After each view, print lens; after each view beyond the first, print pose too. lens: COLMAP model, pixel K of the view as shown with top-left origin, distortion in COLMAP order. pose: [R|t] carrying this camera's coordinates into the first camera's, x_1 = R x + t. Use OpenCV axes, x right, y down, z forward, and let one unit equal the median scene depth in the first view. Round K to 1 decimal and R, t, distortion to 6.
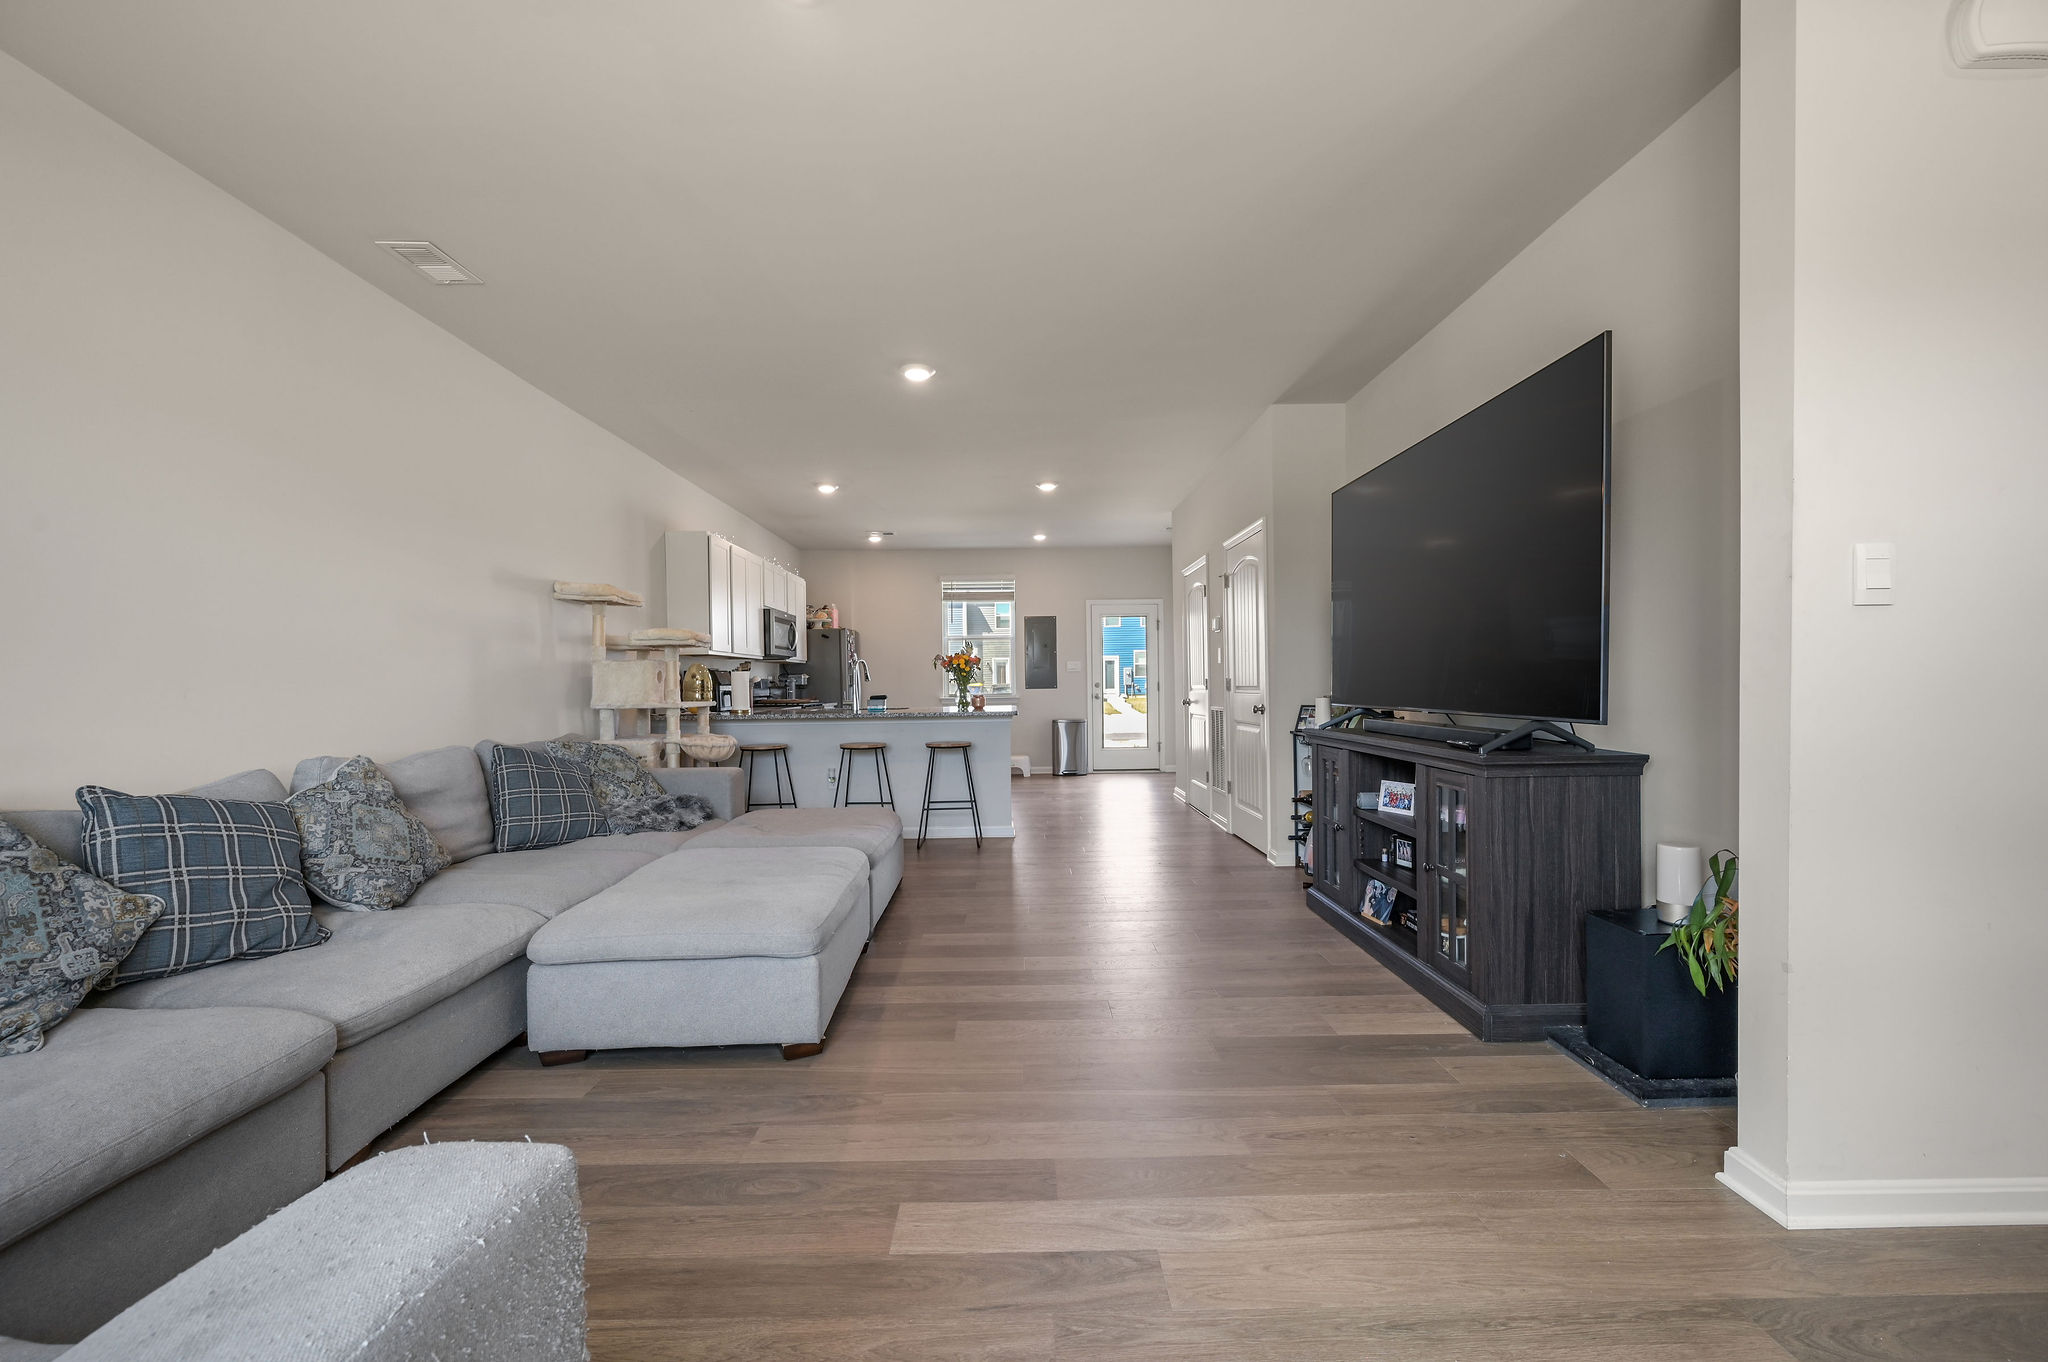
lens RADIAL K [[812.8, 0, 1022.5], [0, 812.8, 686.2], [0, 0, 1]] dist [-0.000678, -0.000387]
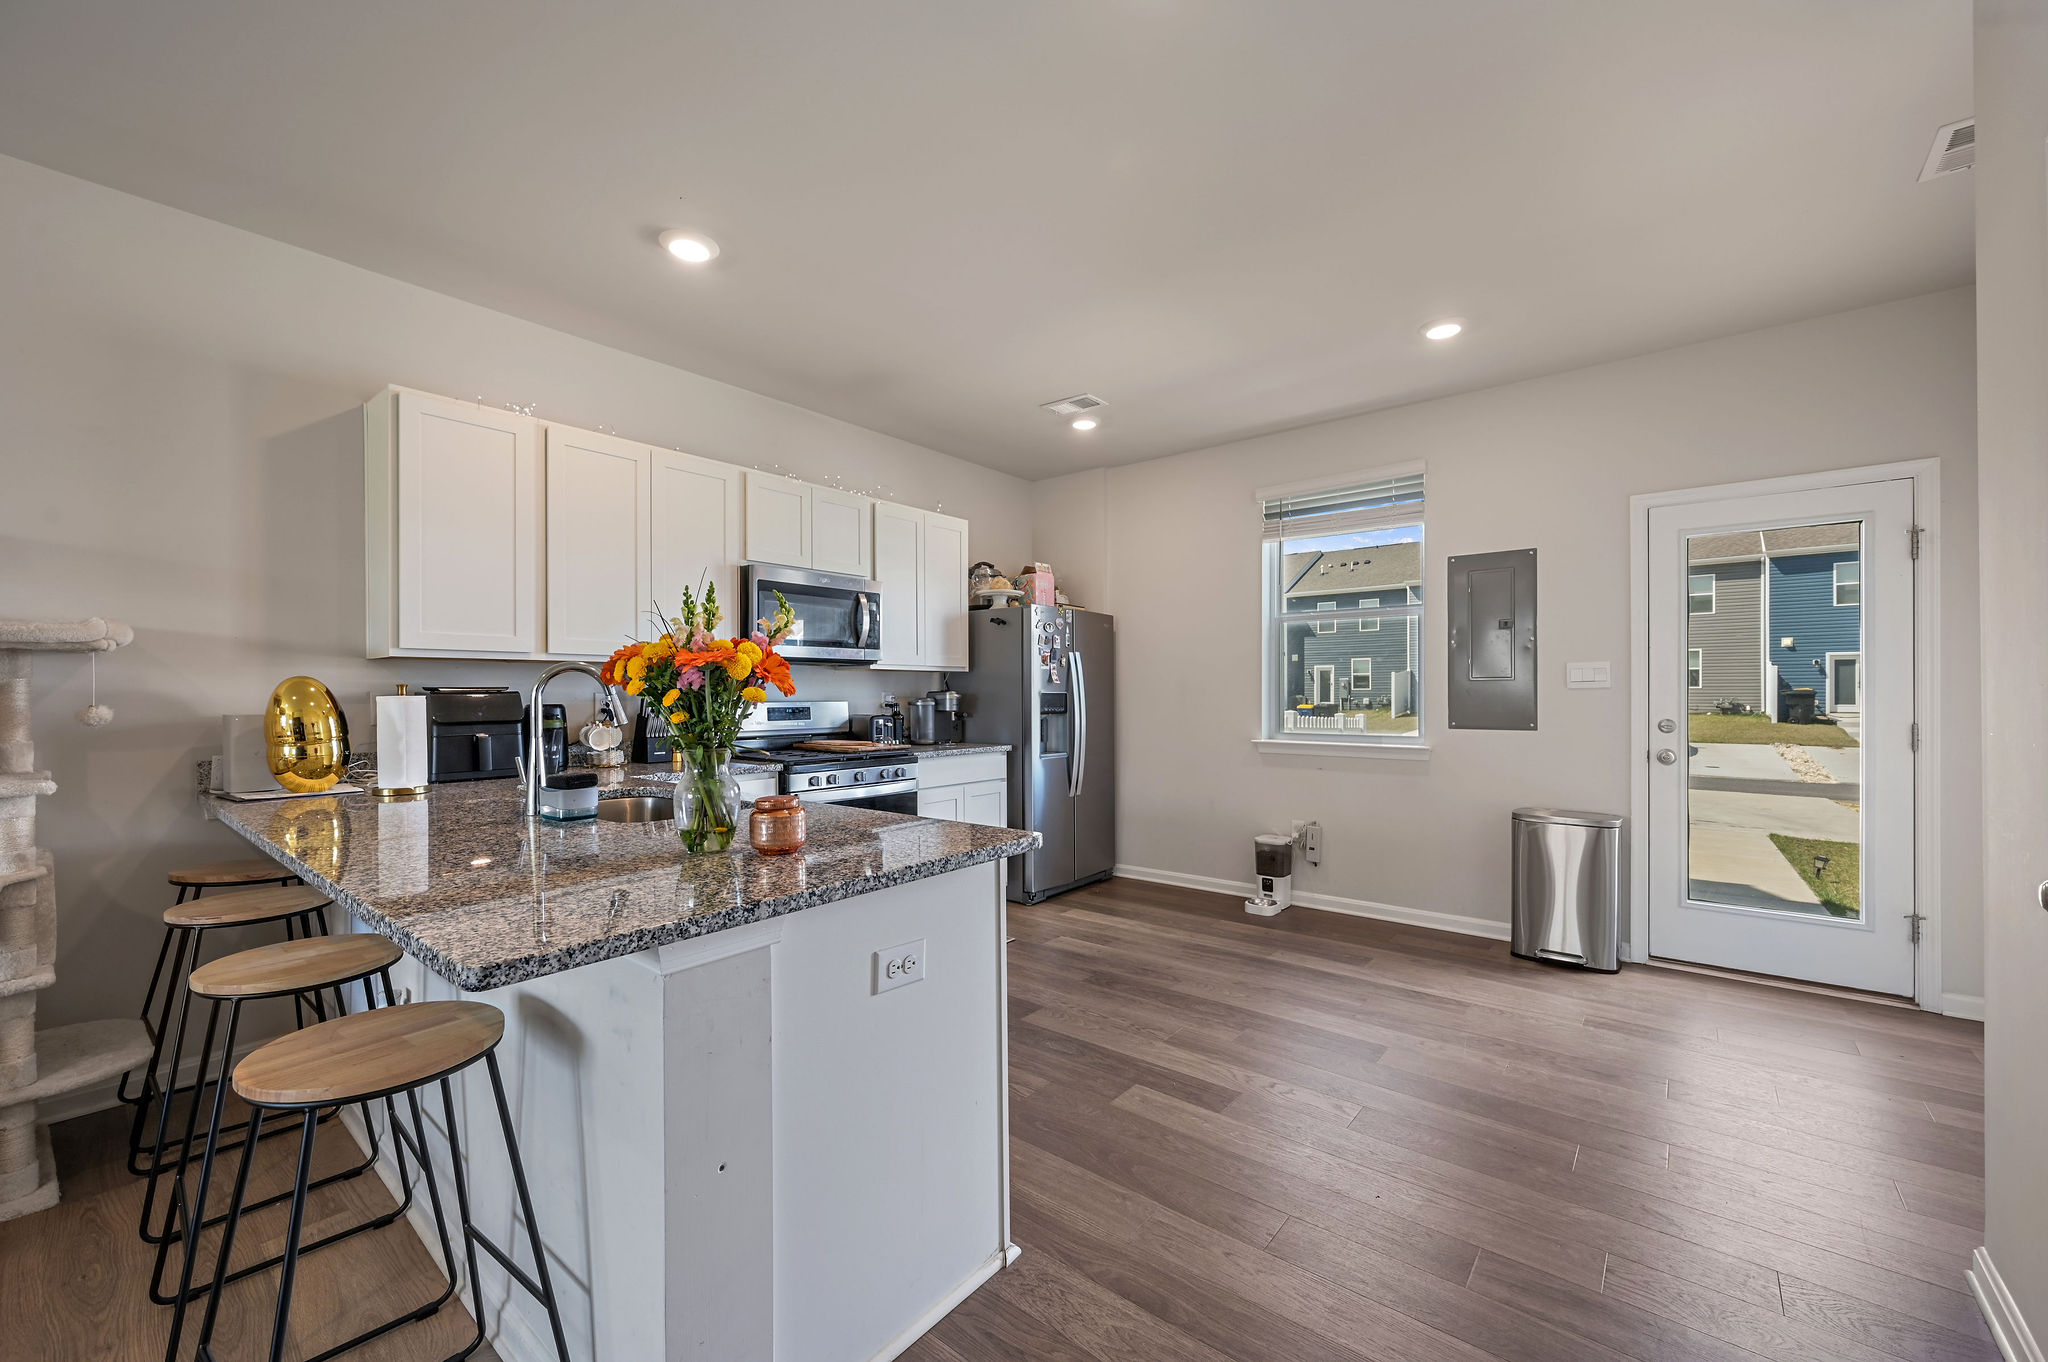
lens RADIAL K [[812.8, 0, 1033.7], [0, 812.8, 688.8], [0, 0, 1]] dist [-0.000678, -0.000387]
pose [[0.775154, 0.010991, -0.631677, 0.102528], [-0.009111, 0.999939, 0.006219, -0.018192], [0.631707, 0.000935, 0.775207, 0.542638]]
